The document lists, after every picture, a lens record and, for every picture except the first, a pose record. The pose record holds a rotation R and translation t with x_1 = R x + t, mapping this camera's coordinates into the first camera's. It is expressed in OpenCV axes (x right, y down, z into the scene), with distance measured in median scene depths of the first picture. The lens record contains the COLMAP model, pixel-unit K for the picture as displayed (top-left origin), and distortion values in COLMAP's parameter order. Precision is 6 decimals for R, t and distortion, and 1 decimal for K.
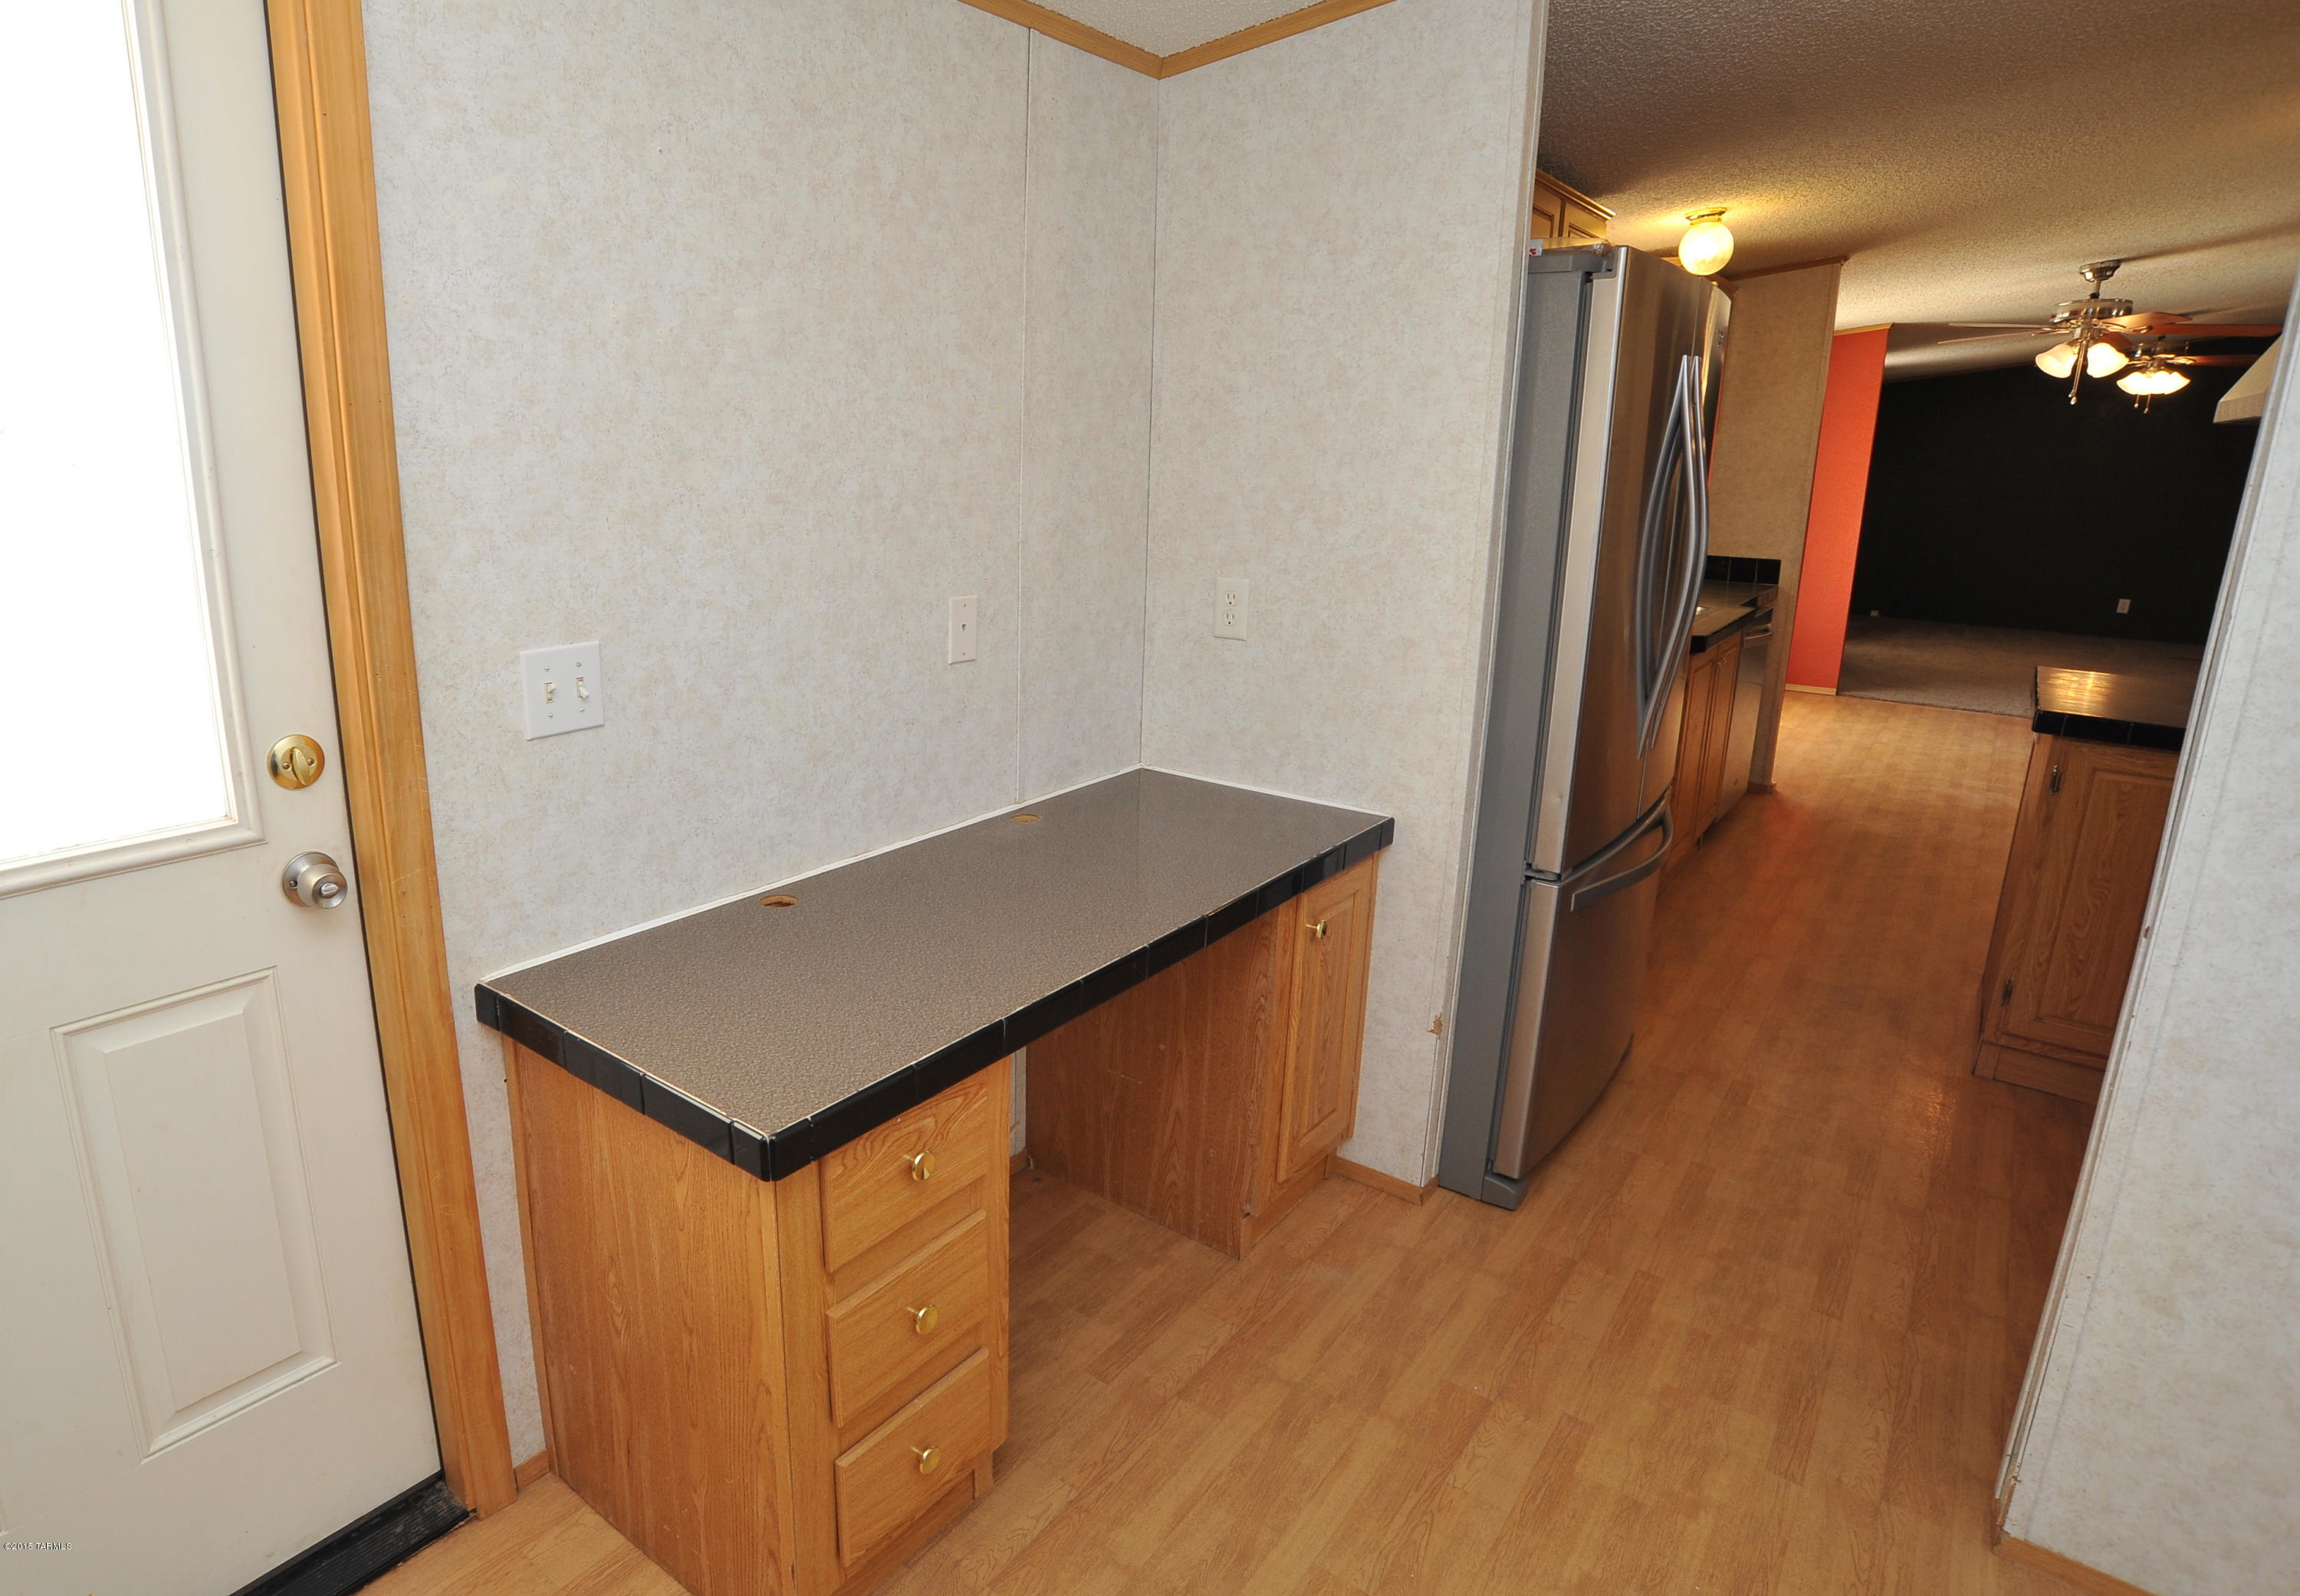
lens RADIAL K [[1265.6, 0, 1027.3], [0, 1265.6, 751.5], [0, 0, 1]] dist [-0.106661, 0.045991]
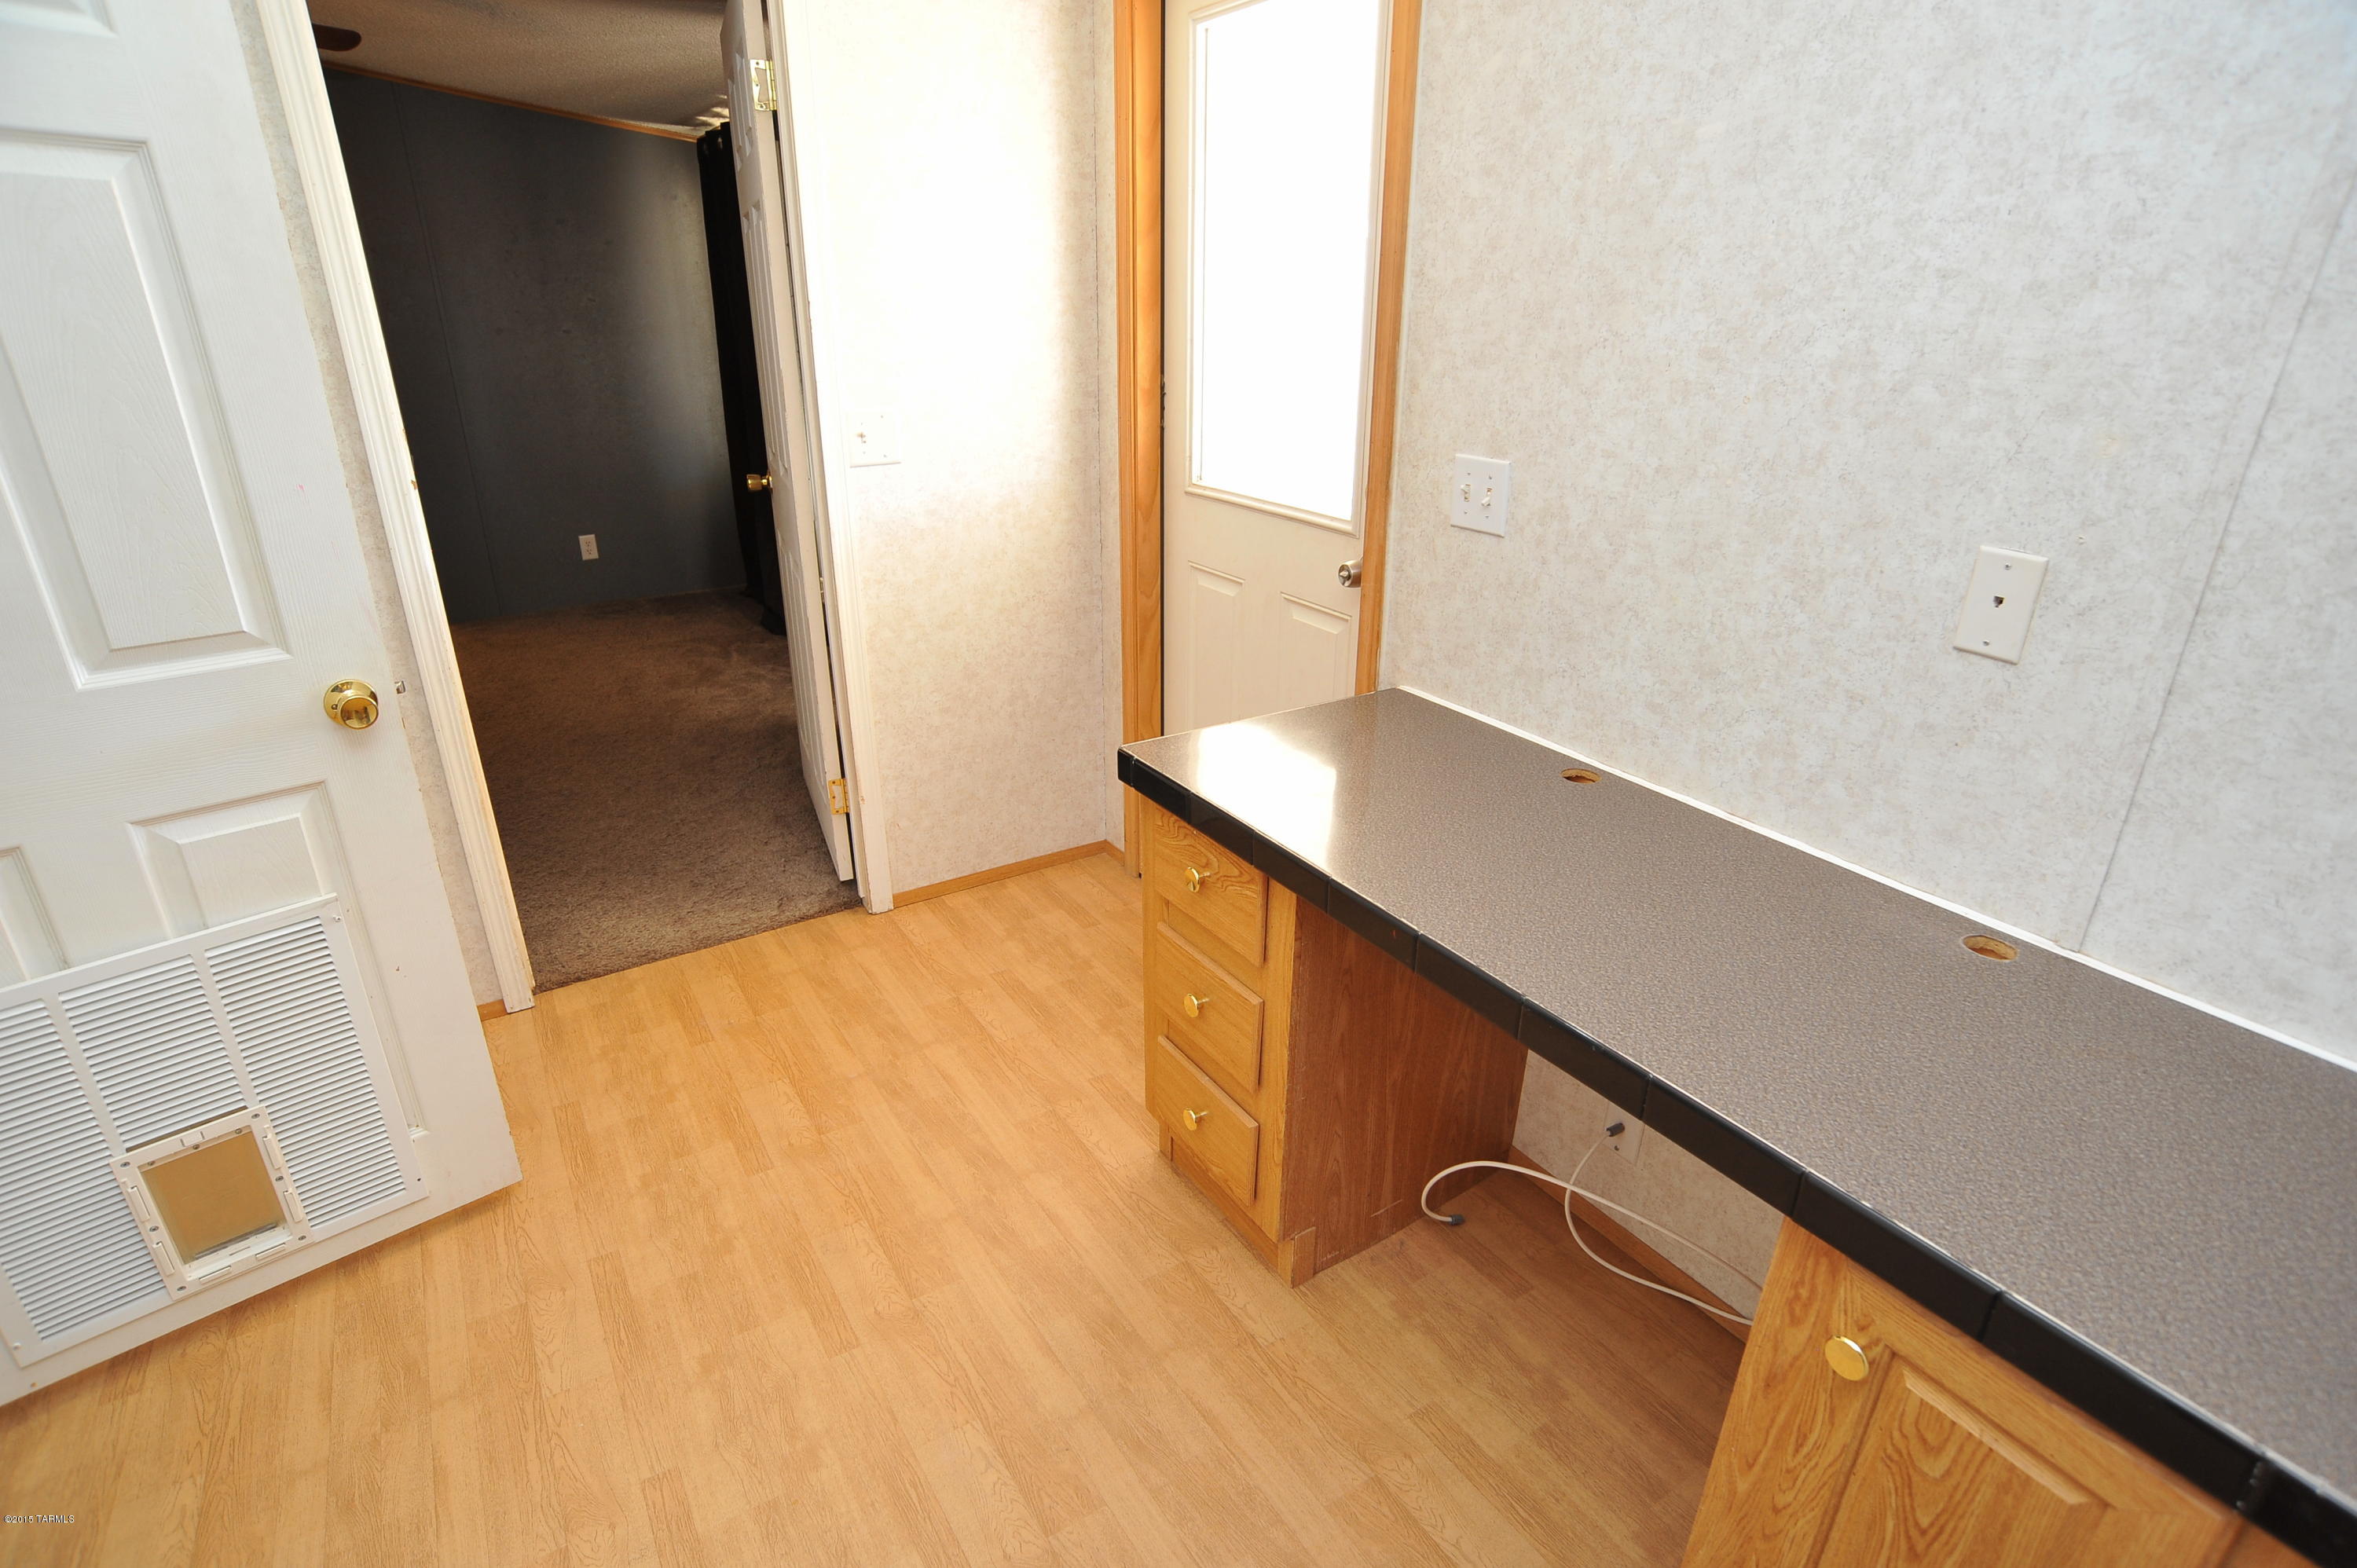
lens RADIAL K [[1191.9, 0, 1178.5], [0, 1191.9, 784.0], [0, 0, 1]] dist [-0.103313, 0.049322]
pose [[-0.318921, 0.355261, -0.878680, 0.761377], [-0.228314, 0.870994, 0.435020, -0.217482], [0.919871, 0.339352, -0.196667, 0.971306]]
